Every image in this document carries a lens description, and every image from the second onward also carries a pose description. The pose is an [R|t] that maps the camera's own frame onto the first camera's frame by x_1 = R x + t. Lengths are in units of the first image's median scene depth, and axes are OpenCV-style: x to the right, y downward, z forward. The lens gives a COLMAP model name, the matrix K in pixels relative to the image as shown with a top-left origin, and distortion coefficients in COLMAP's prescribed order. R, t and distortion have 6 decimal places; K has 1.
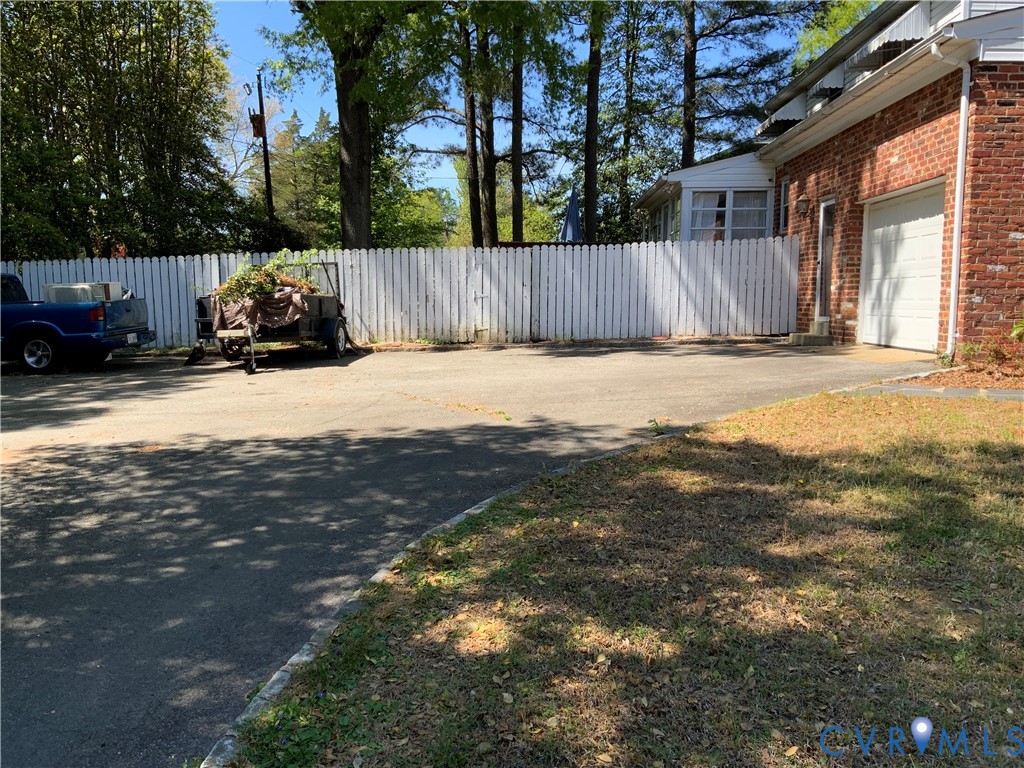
lens RADIAL K [[845.1, 0, 508.3], [0, 845.1, 380.5], [0, 0, 1]] dist [0.085287, -0.162551]
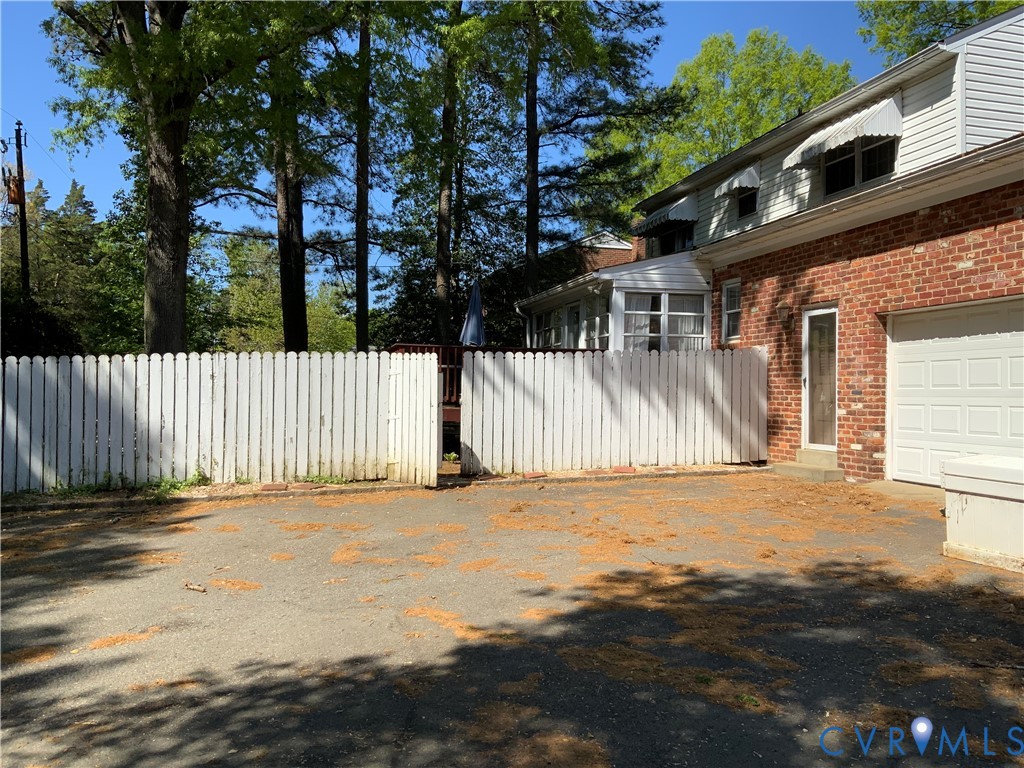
lens RADIAL K [[845.1, 0, 508.2], [0, 845.1, 392.4], [0, 0, 1]] dist [0.085287, -0.162551]
pose [[0.959393, 0.004355, 0.282040, -0.120718], [0.022852, 0.995394, -0.093106, -0.040400], [-0.281147, 0.095771, 0.954874, 0.204878]]
